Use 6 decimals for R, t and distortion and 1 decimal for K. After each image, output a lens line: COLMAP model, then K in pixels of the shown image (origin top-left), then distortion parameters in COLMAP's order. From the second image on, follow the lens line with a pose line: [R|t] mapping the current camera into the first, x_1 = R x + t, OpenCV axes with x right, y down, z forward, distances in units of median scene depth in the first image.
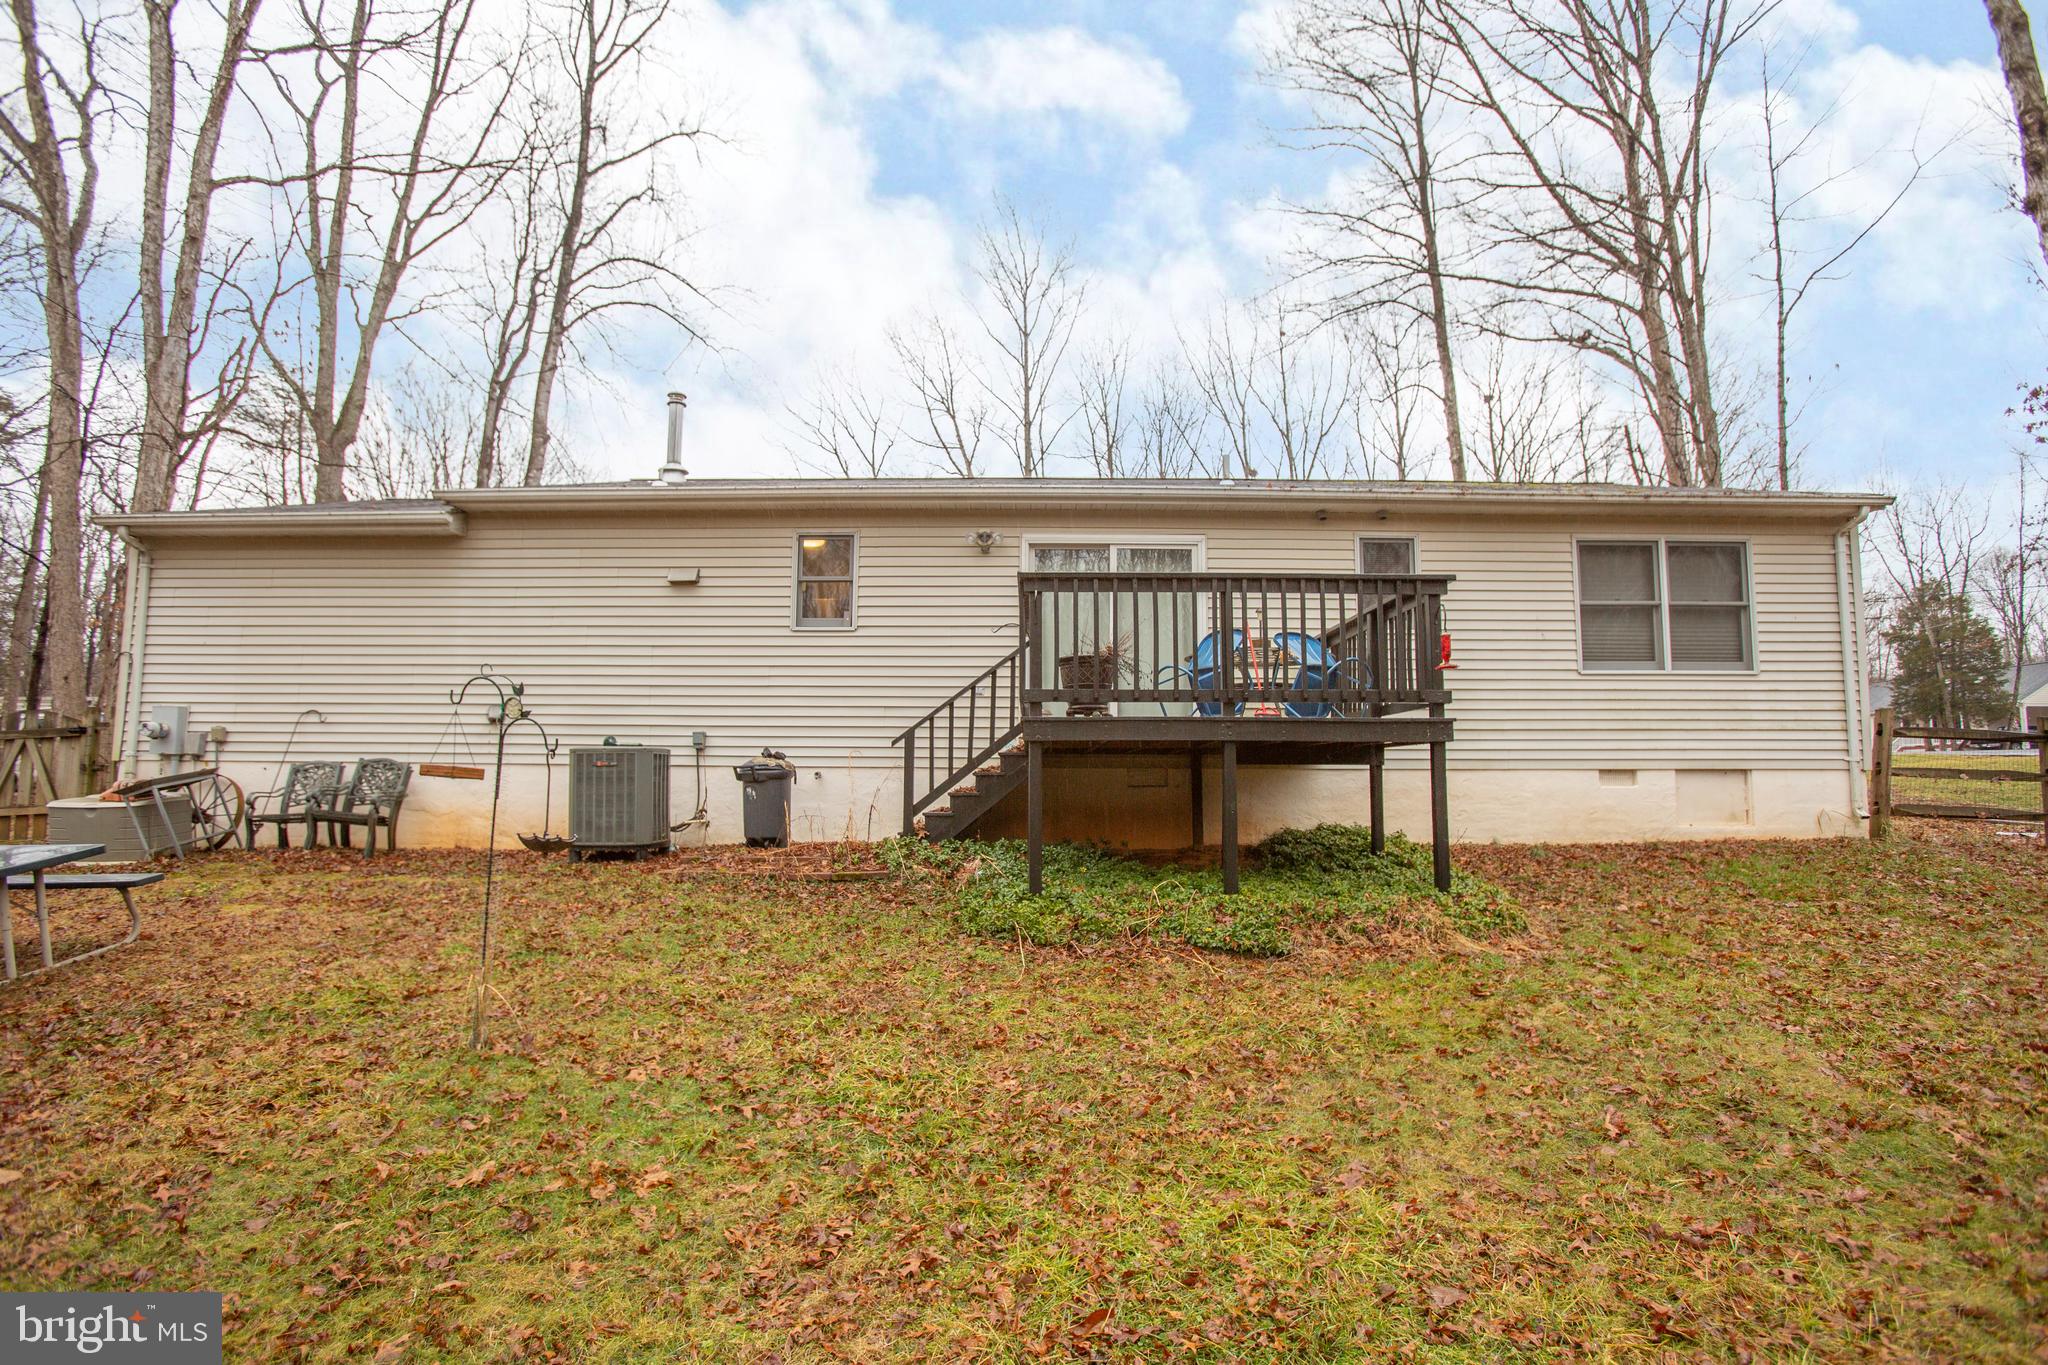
lens RADIAL K [[979.1, 0, 955.3], [0, 979.1, 678.2], [0, 0, 1]] dist [-0.058626, 0.023730]
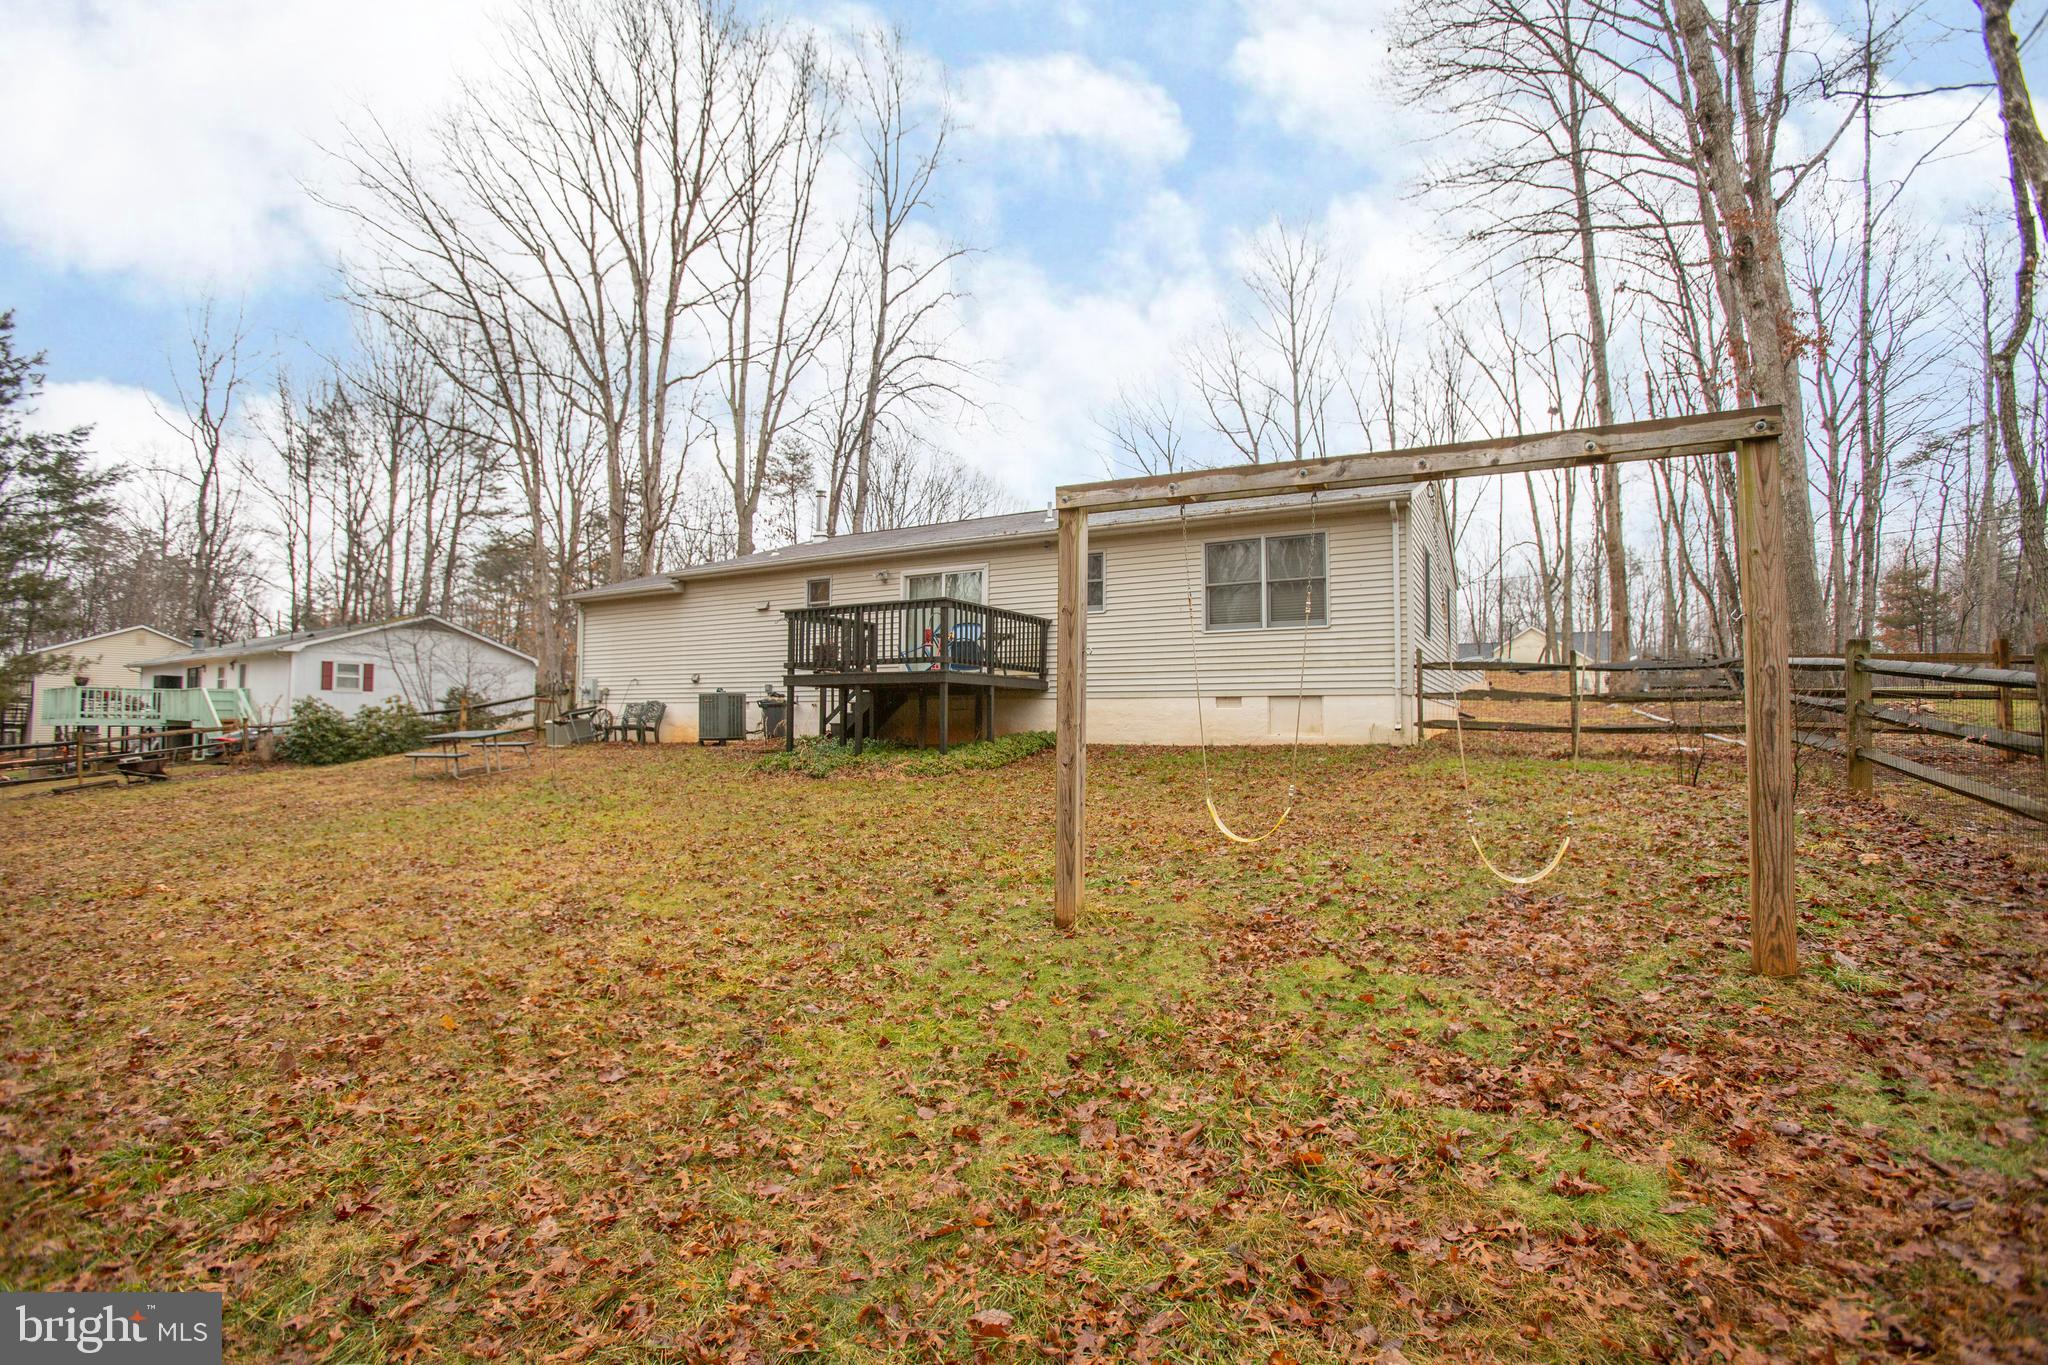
lens RADIAL K [[842.3, 0, 949.9], [0, 842.3, 672.6], [0, 0, 1]] dist [-0.043192, 0.000030]
pose [[0.874154, -0.029682, -0.484740, 0.917216], [0.054357, 0.997839, 0.036923, -0.012420], [0.482597, -0.058625, 0.873878, -0.330552]]
